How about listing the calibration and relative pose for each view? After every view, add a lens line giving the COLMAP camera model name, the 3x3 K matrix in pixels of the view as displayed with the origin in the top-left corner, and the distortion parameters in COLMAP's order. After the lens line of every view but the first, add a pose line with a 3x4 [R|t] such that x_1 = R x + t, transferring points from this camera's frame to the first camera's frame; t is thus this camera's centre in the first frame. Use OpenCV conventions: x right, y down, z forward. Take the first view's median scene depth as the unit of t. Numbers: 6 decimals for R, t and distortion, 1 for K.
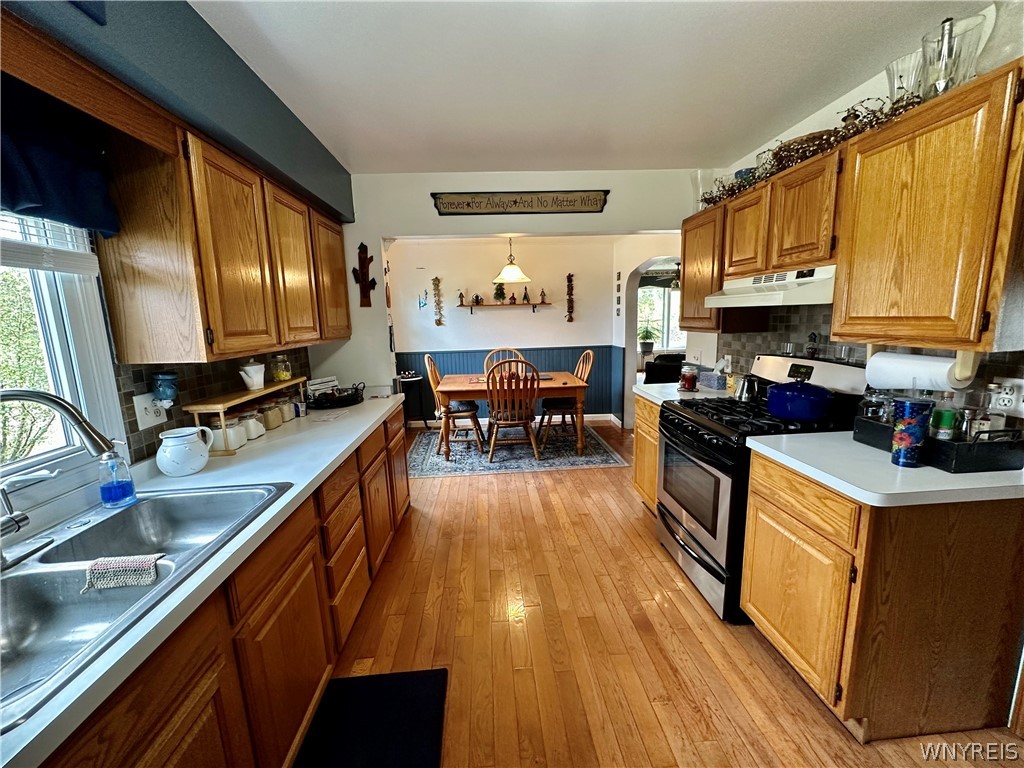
lens RADIAL K [[407.2, 0, 508.9], [0, 407.2, 382.4], [0, 0, 1]] dist [0.000179, 0.000147]
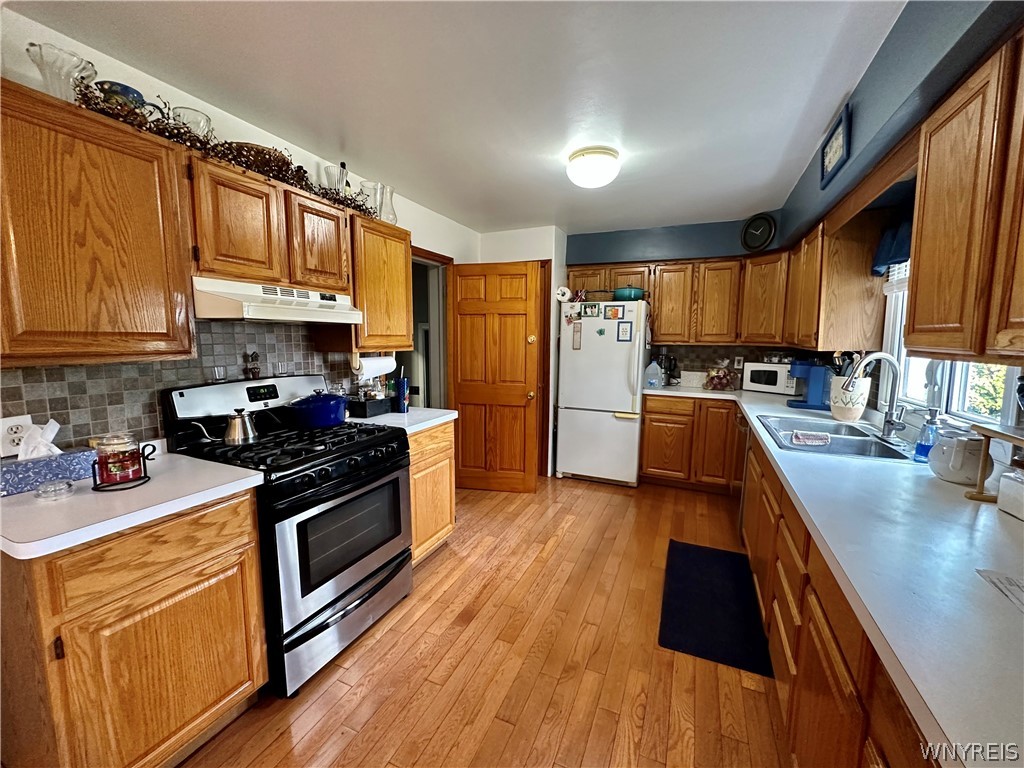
lens RADIAL K [[407.2, 0, 509.9], [0, 407.2, 383.0], [0, 0, 1]] dist [0.000179, 0.000147]
pose [[-0.879884, -0.021216, 0.474715, -0.112919], [0.102565, 0.966976, 0.233320, -0.099680], [-0.463988, 0.253984, -0.848650, 0.725689]]
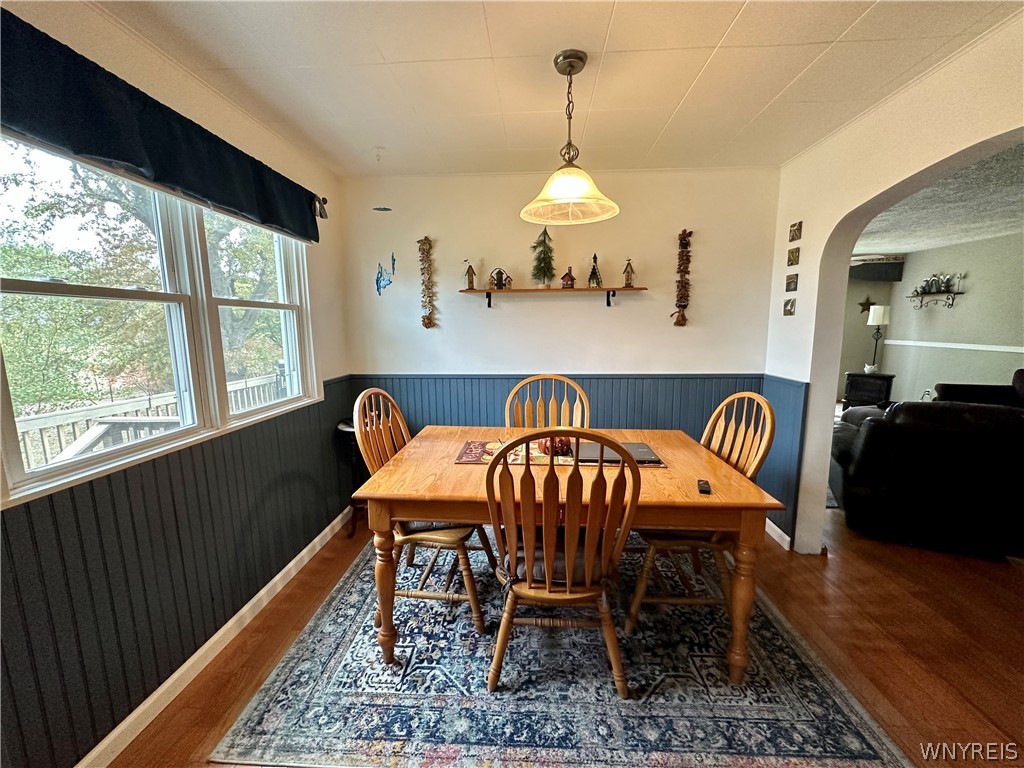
lens RADIAL K [[407.2, 0, 515.6], [0, 407.2, 386.8], [0, 0, 1]] dist [0.000179, 0.000147]
pose [[0.993296, 0.038586, -0.108973, 0.005180], [-0.039955, 0.999147, -0.010415, -0.072908], [0.108478, 0.014699, 0.993990, 0.583245]]
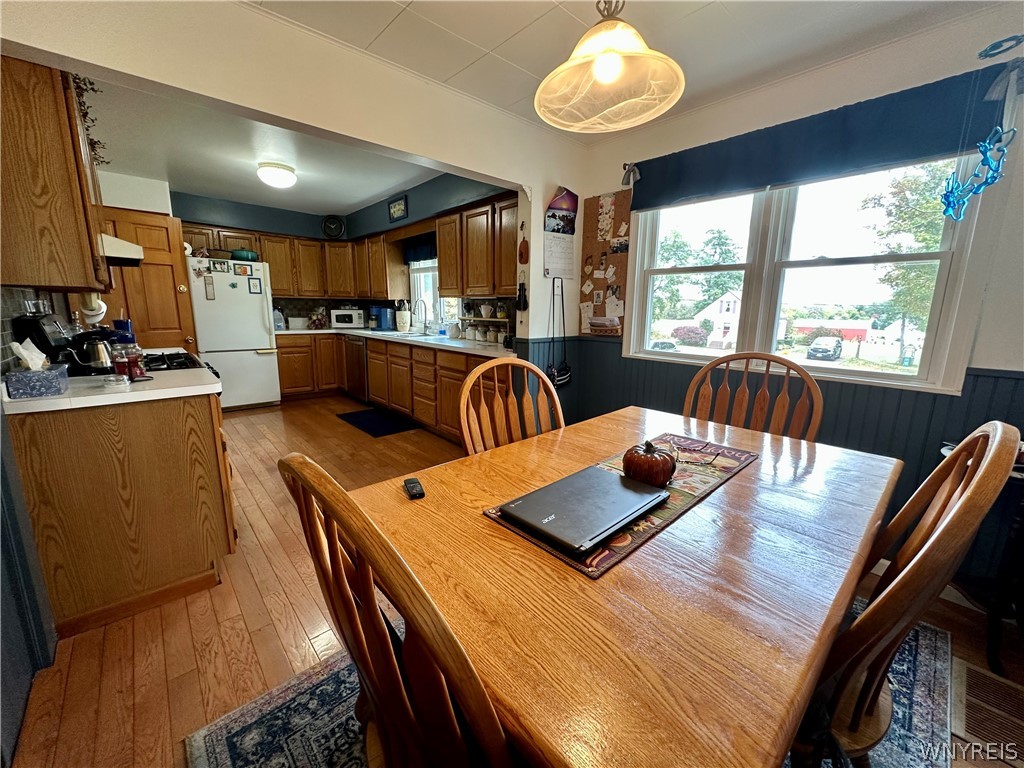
lens RADIAL K [[407.2, 0, 513.8], [0, 407.2, 382.9], [0, 0, 1]] dist [0.000179, 0.000147]
pose [[-0.779297, 0.139073, -0.611028, 0.227161], [-0.086324, 0.941943, 0.324488, -0.147903], [0.620681, 0.305618, -0.722048, 1.145505]]
